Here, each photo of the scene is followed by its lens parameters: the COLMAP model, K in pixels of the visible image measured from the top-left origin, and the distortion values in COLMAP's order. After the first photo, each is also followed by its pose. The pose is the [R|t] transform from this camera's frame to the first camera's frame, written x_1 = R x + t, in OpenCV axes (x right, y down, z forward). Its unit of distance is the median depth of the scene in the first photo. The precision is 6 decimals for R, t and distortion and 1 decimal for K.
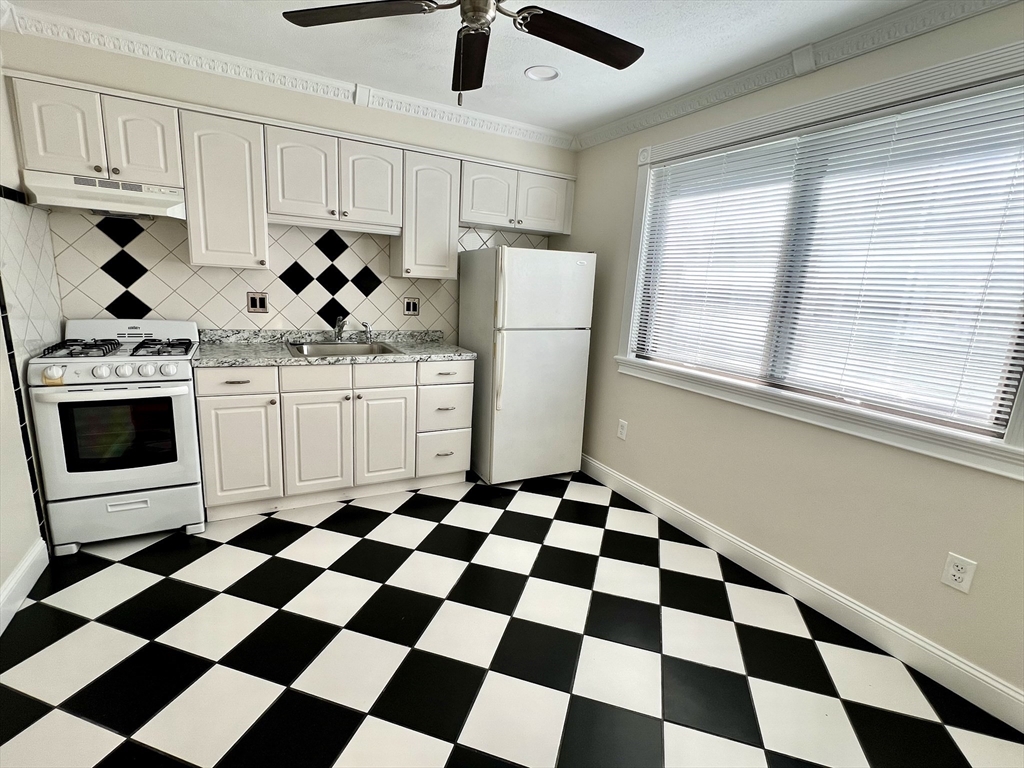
lens RADIAL K [[478.7, 0, 508.7], [0, 478.7, 384.3], [0, 0, 1]] dist [-0.000250, -0.000197]
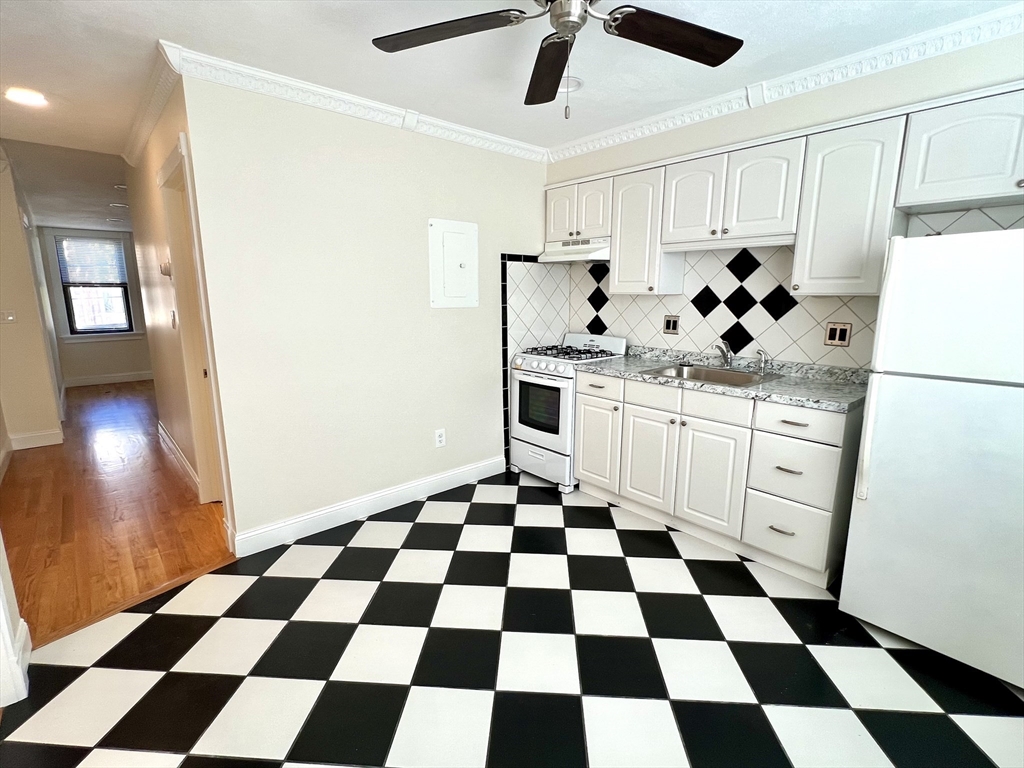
lens RADIAL K [[478.7, 0, 508.7], [0, 478.7, 384.3], [0, 0, 1]] dist [-0.000250, -0.000197]
pose [[0.227632, 0.130323, -0.964987, 0.496616], [-0.193547, 0.977286, 0.086328, -0.062565], [0.954318, 0.167119, 0.247685, 0.412243]]
